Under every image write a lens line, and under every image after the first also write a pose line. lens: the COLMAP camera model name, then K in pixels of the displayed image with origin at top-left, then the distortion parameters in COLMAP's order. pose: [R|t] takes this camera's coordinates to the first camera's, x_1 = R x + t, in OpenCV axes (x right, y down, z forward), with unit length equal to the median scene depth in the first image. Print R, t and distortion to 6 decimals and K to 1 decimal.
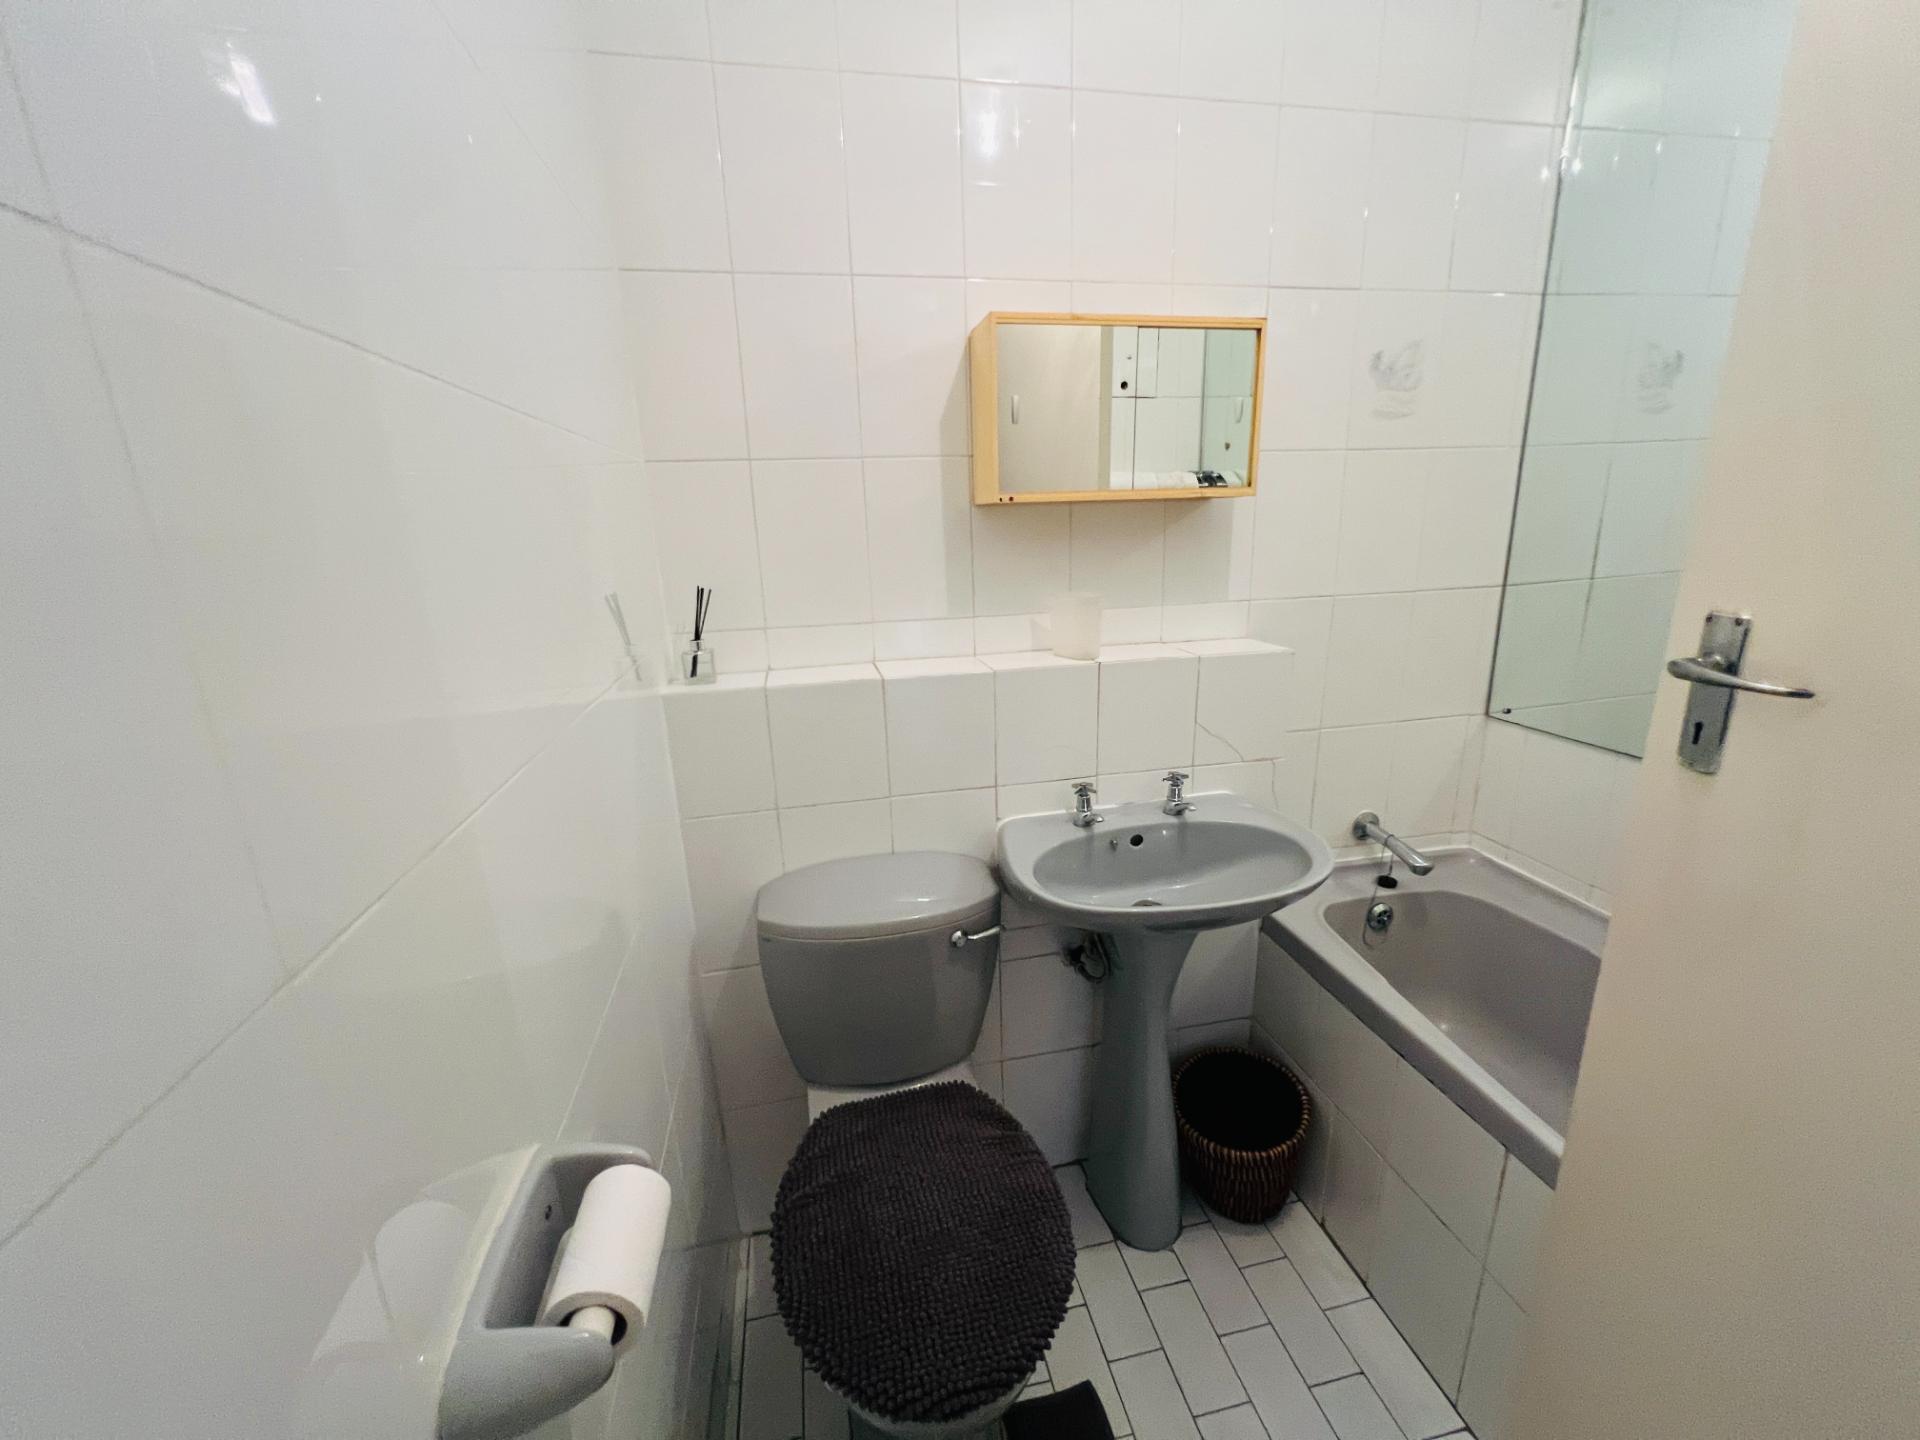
lens RADIAL K [[767.4, 0, 956.3], [0, 767.4, 717.9], [0, 0, 1]] dist [-0.006669, 0.002438]
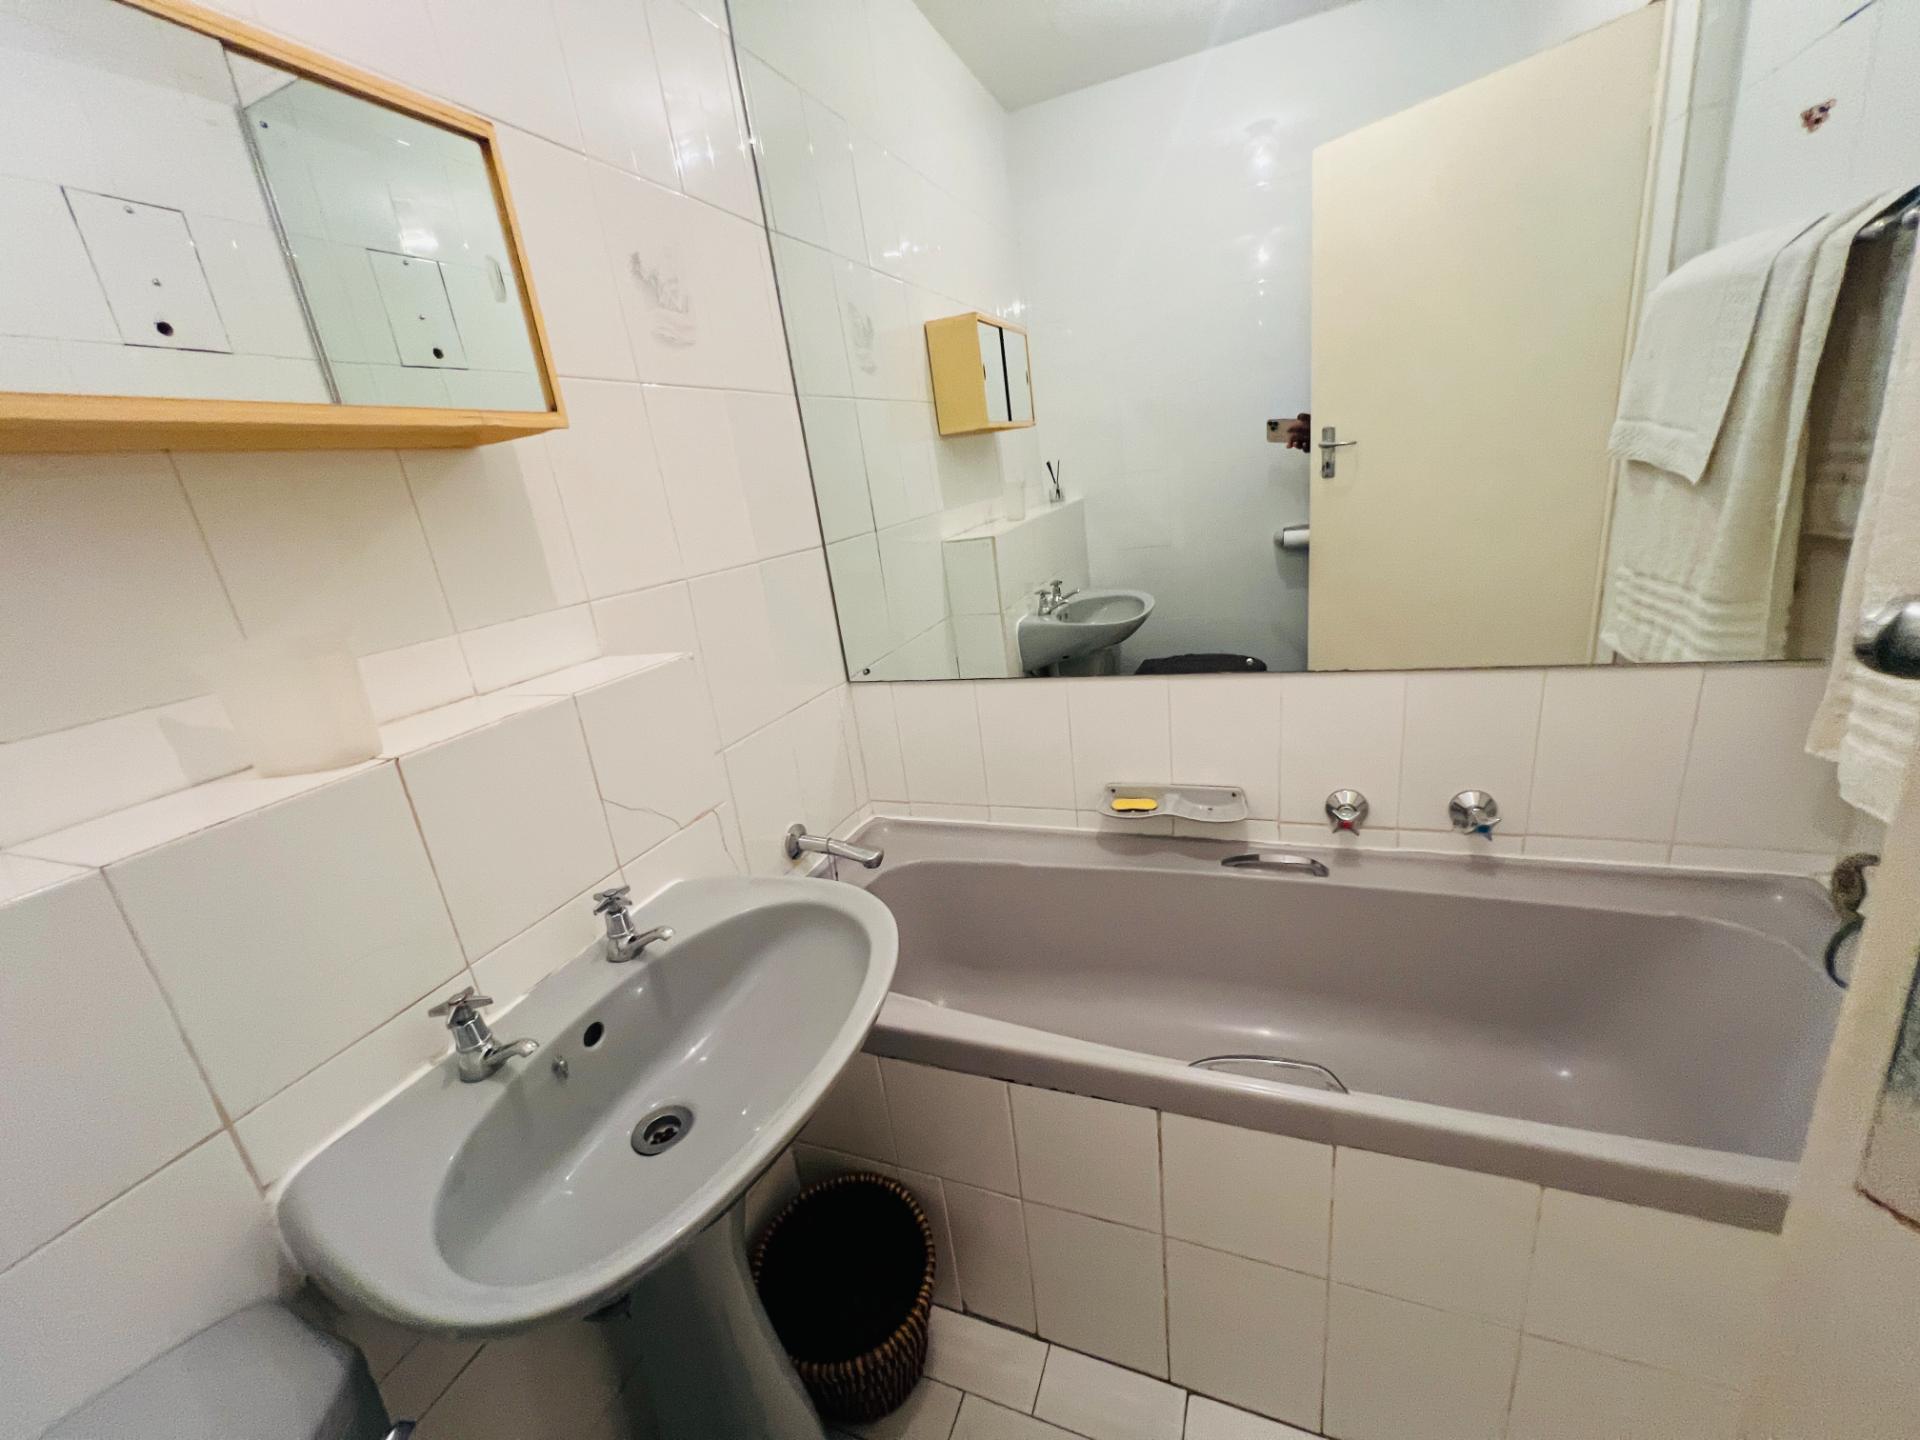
lens RADIAL K [[767.4, 0, 956.3], [0, 767.4, 717.9], [0, 0, 1]] dist [-0.006669, 0.002438]
pose [[0.553131, -0.283174, 0.783491, 0.008835], [0.314209, 0.941916, 0.118606, -0.039704], [-0.771569, 0.180575, 0.609979, 0.399688]]
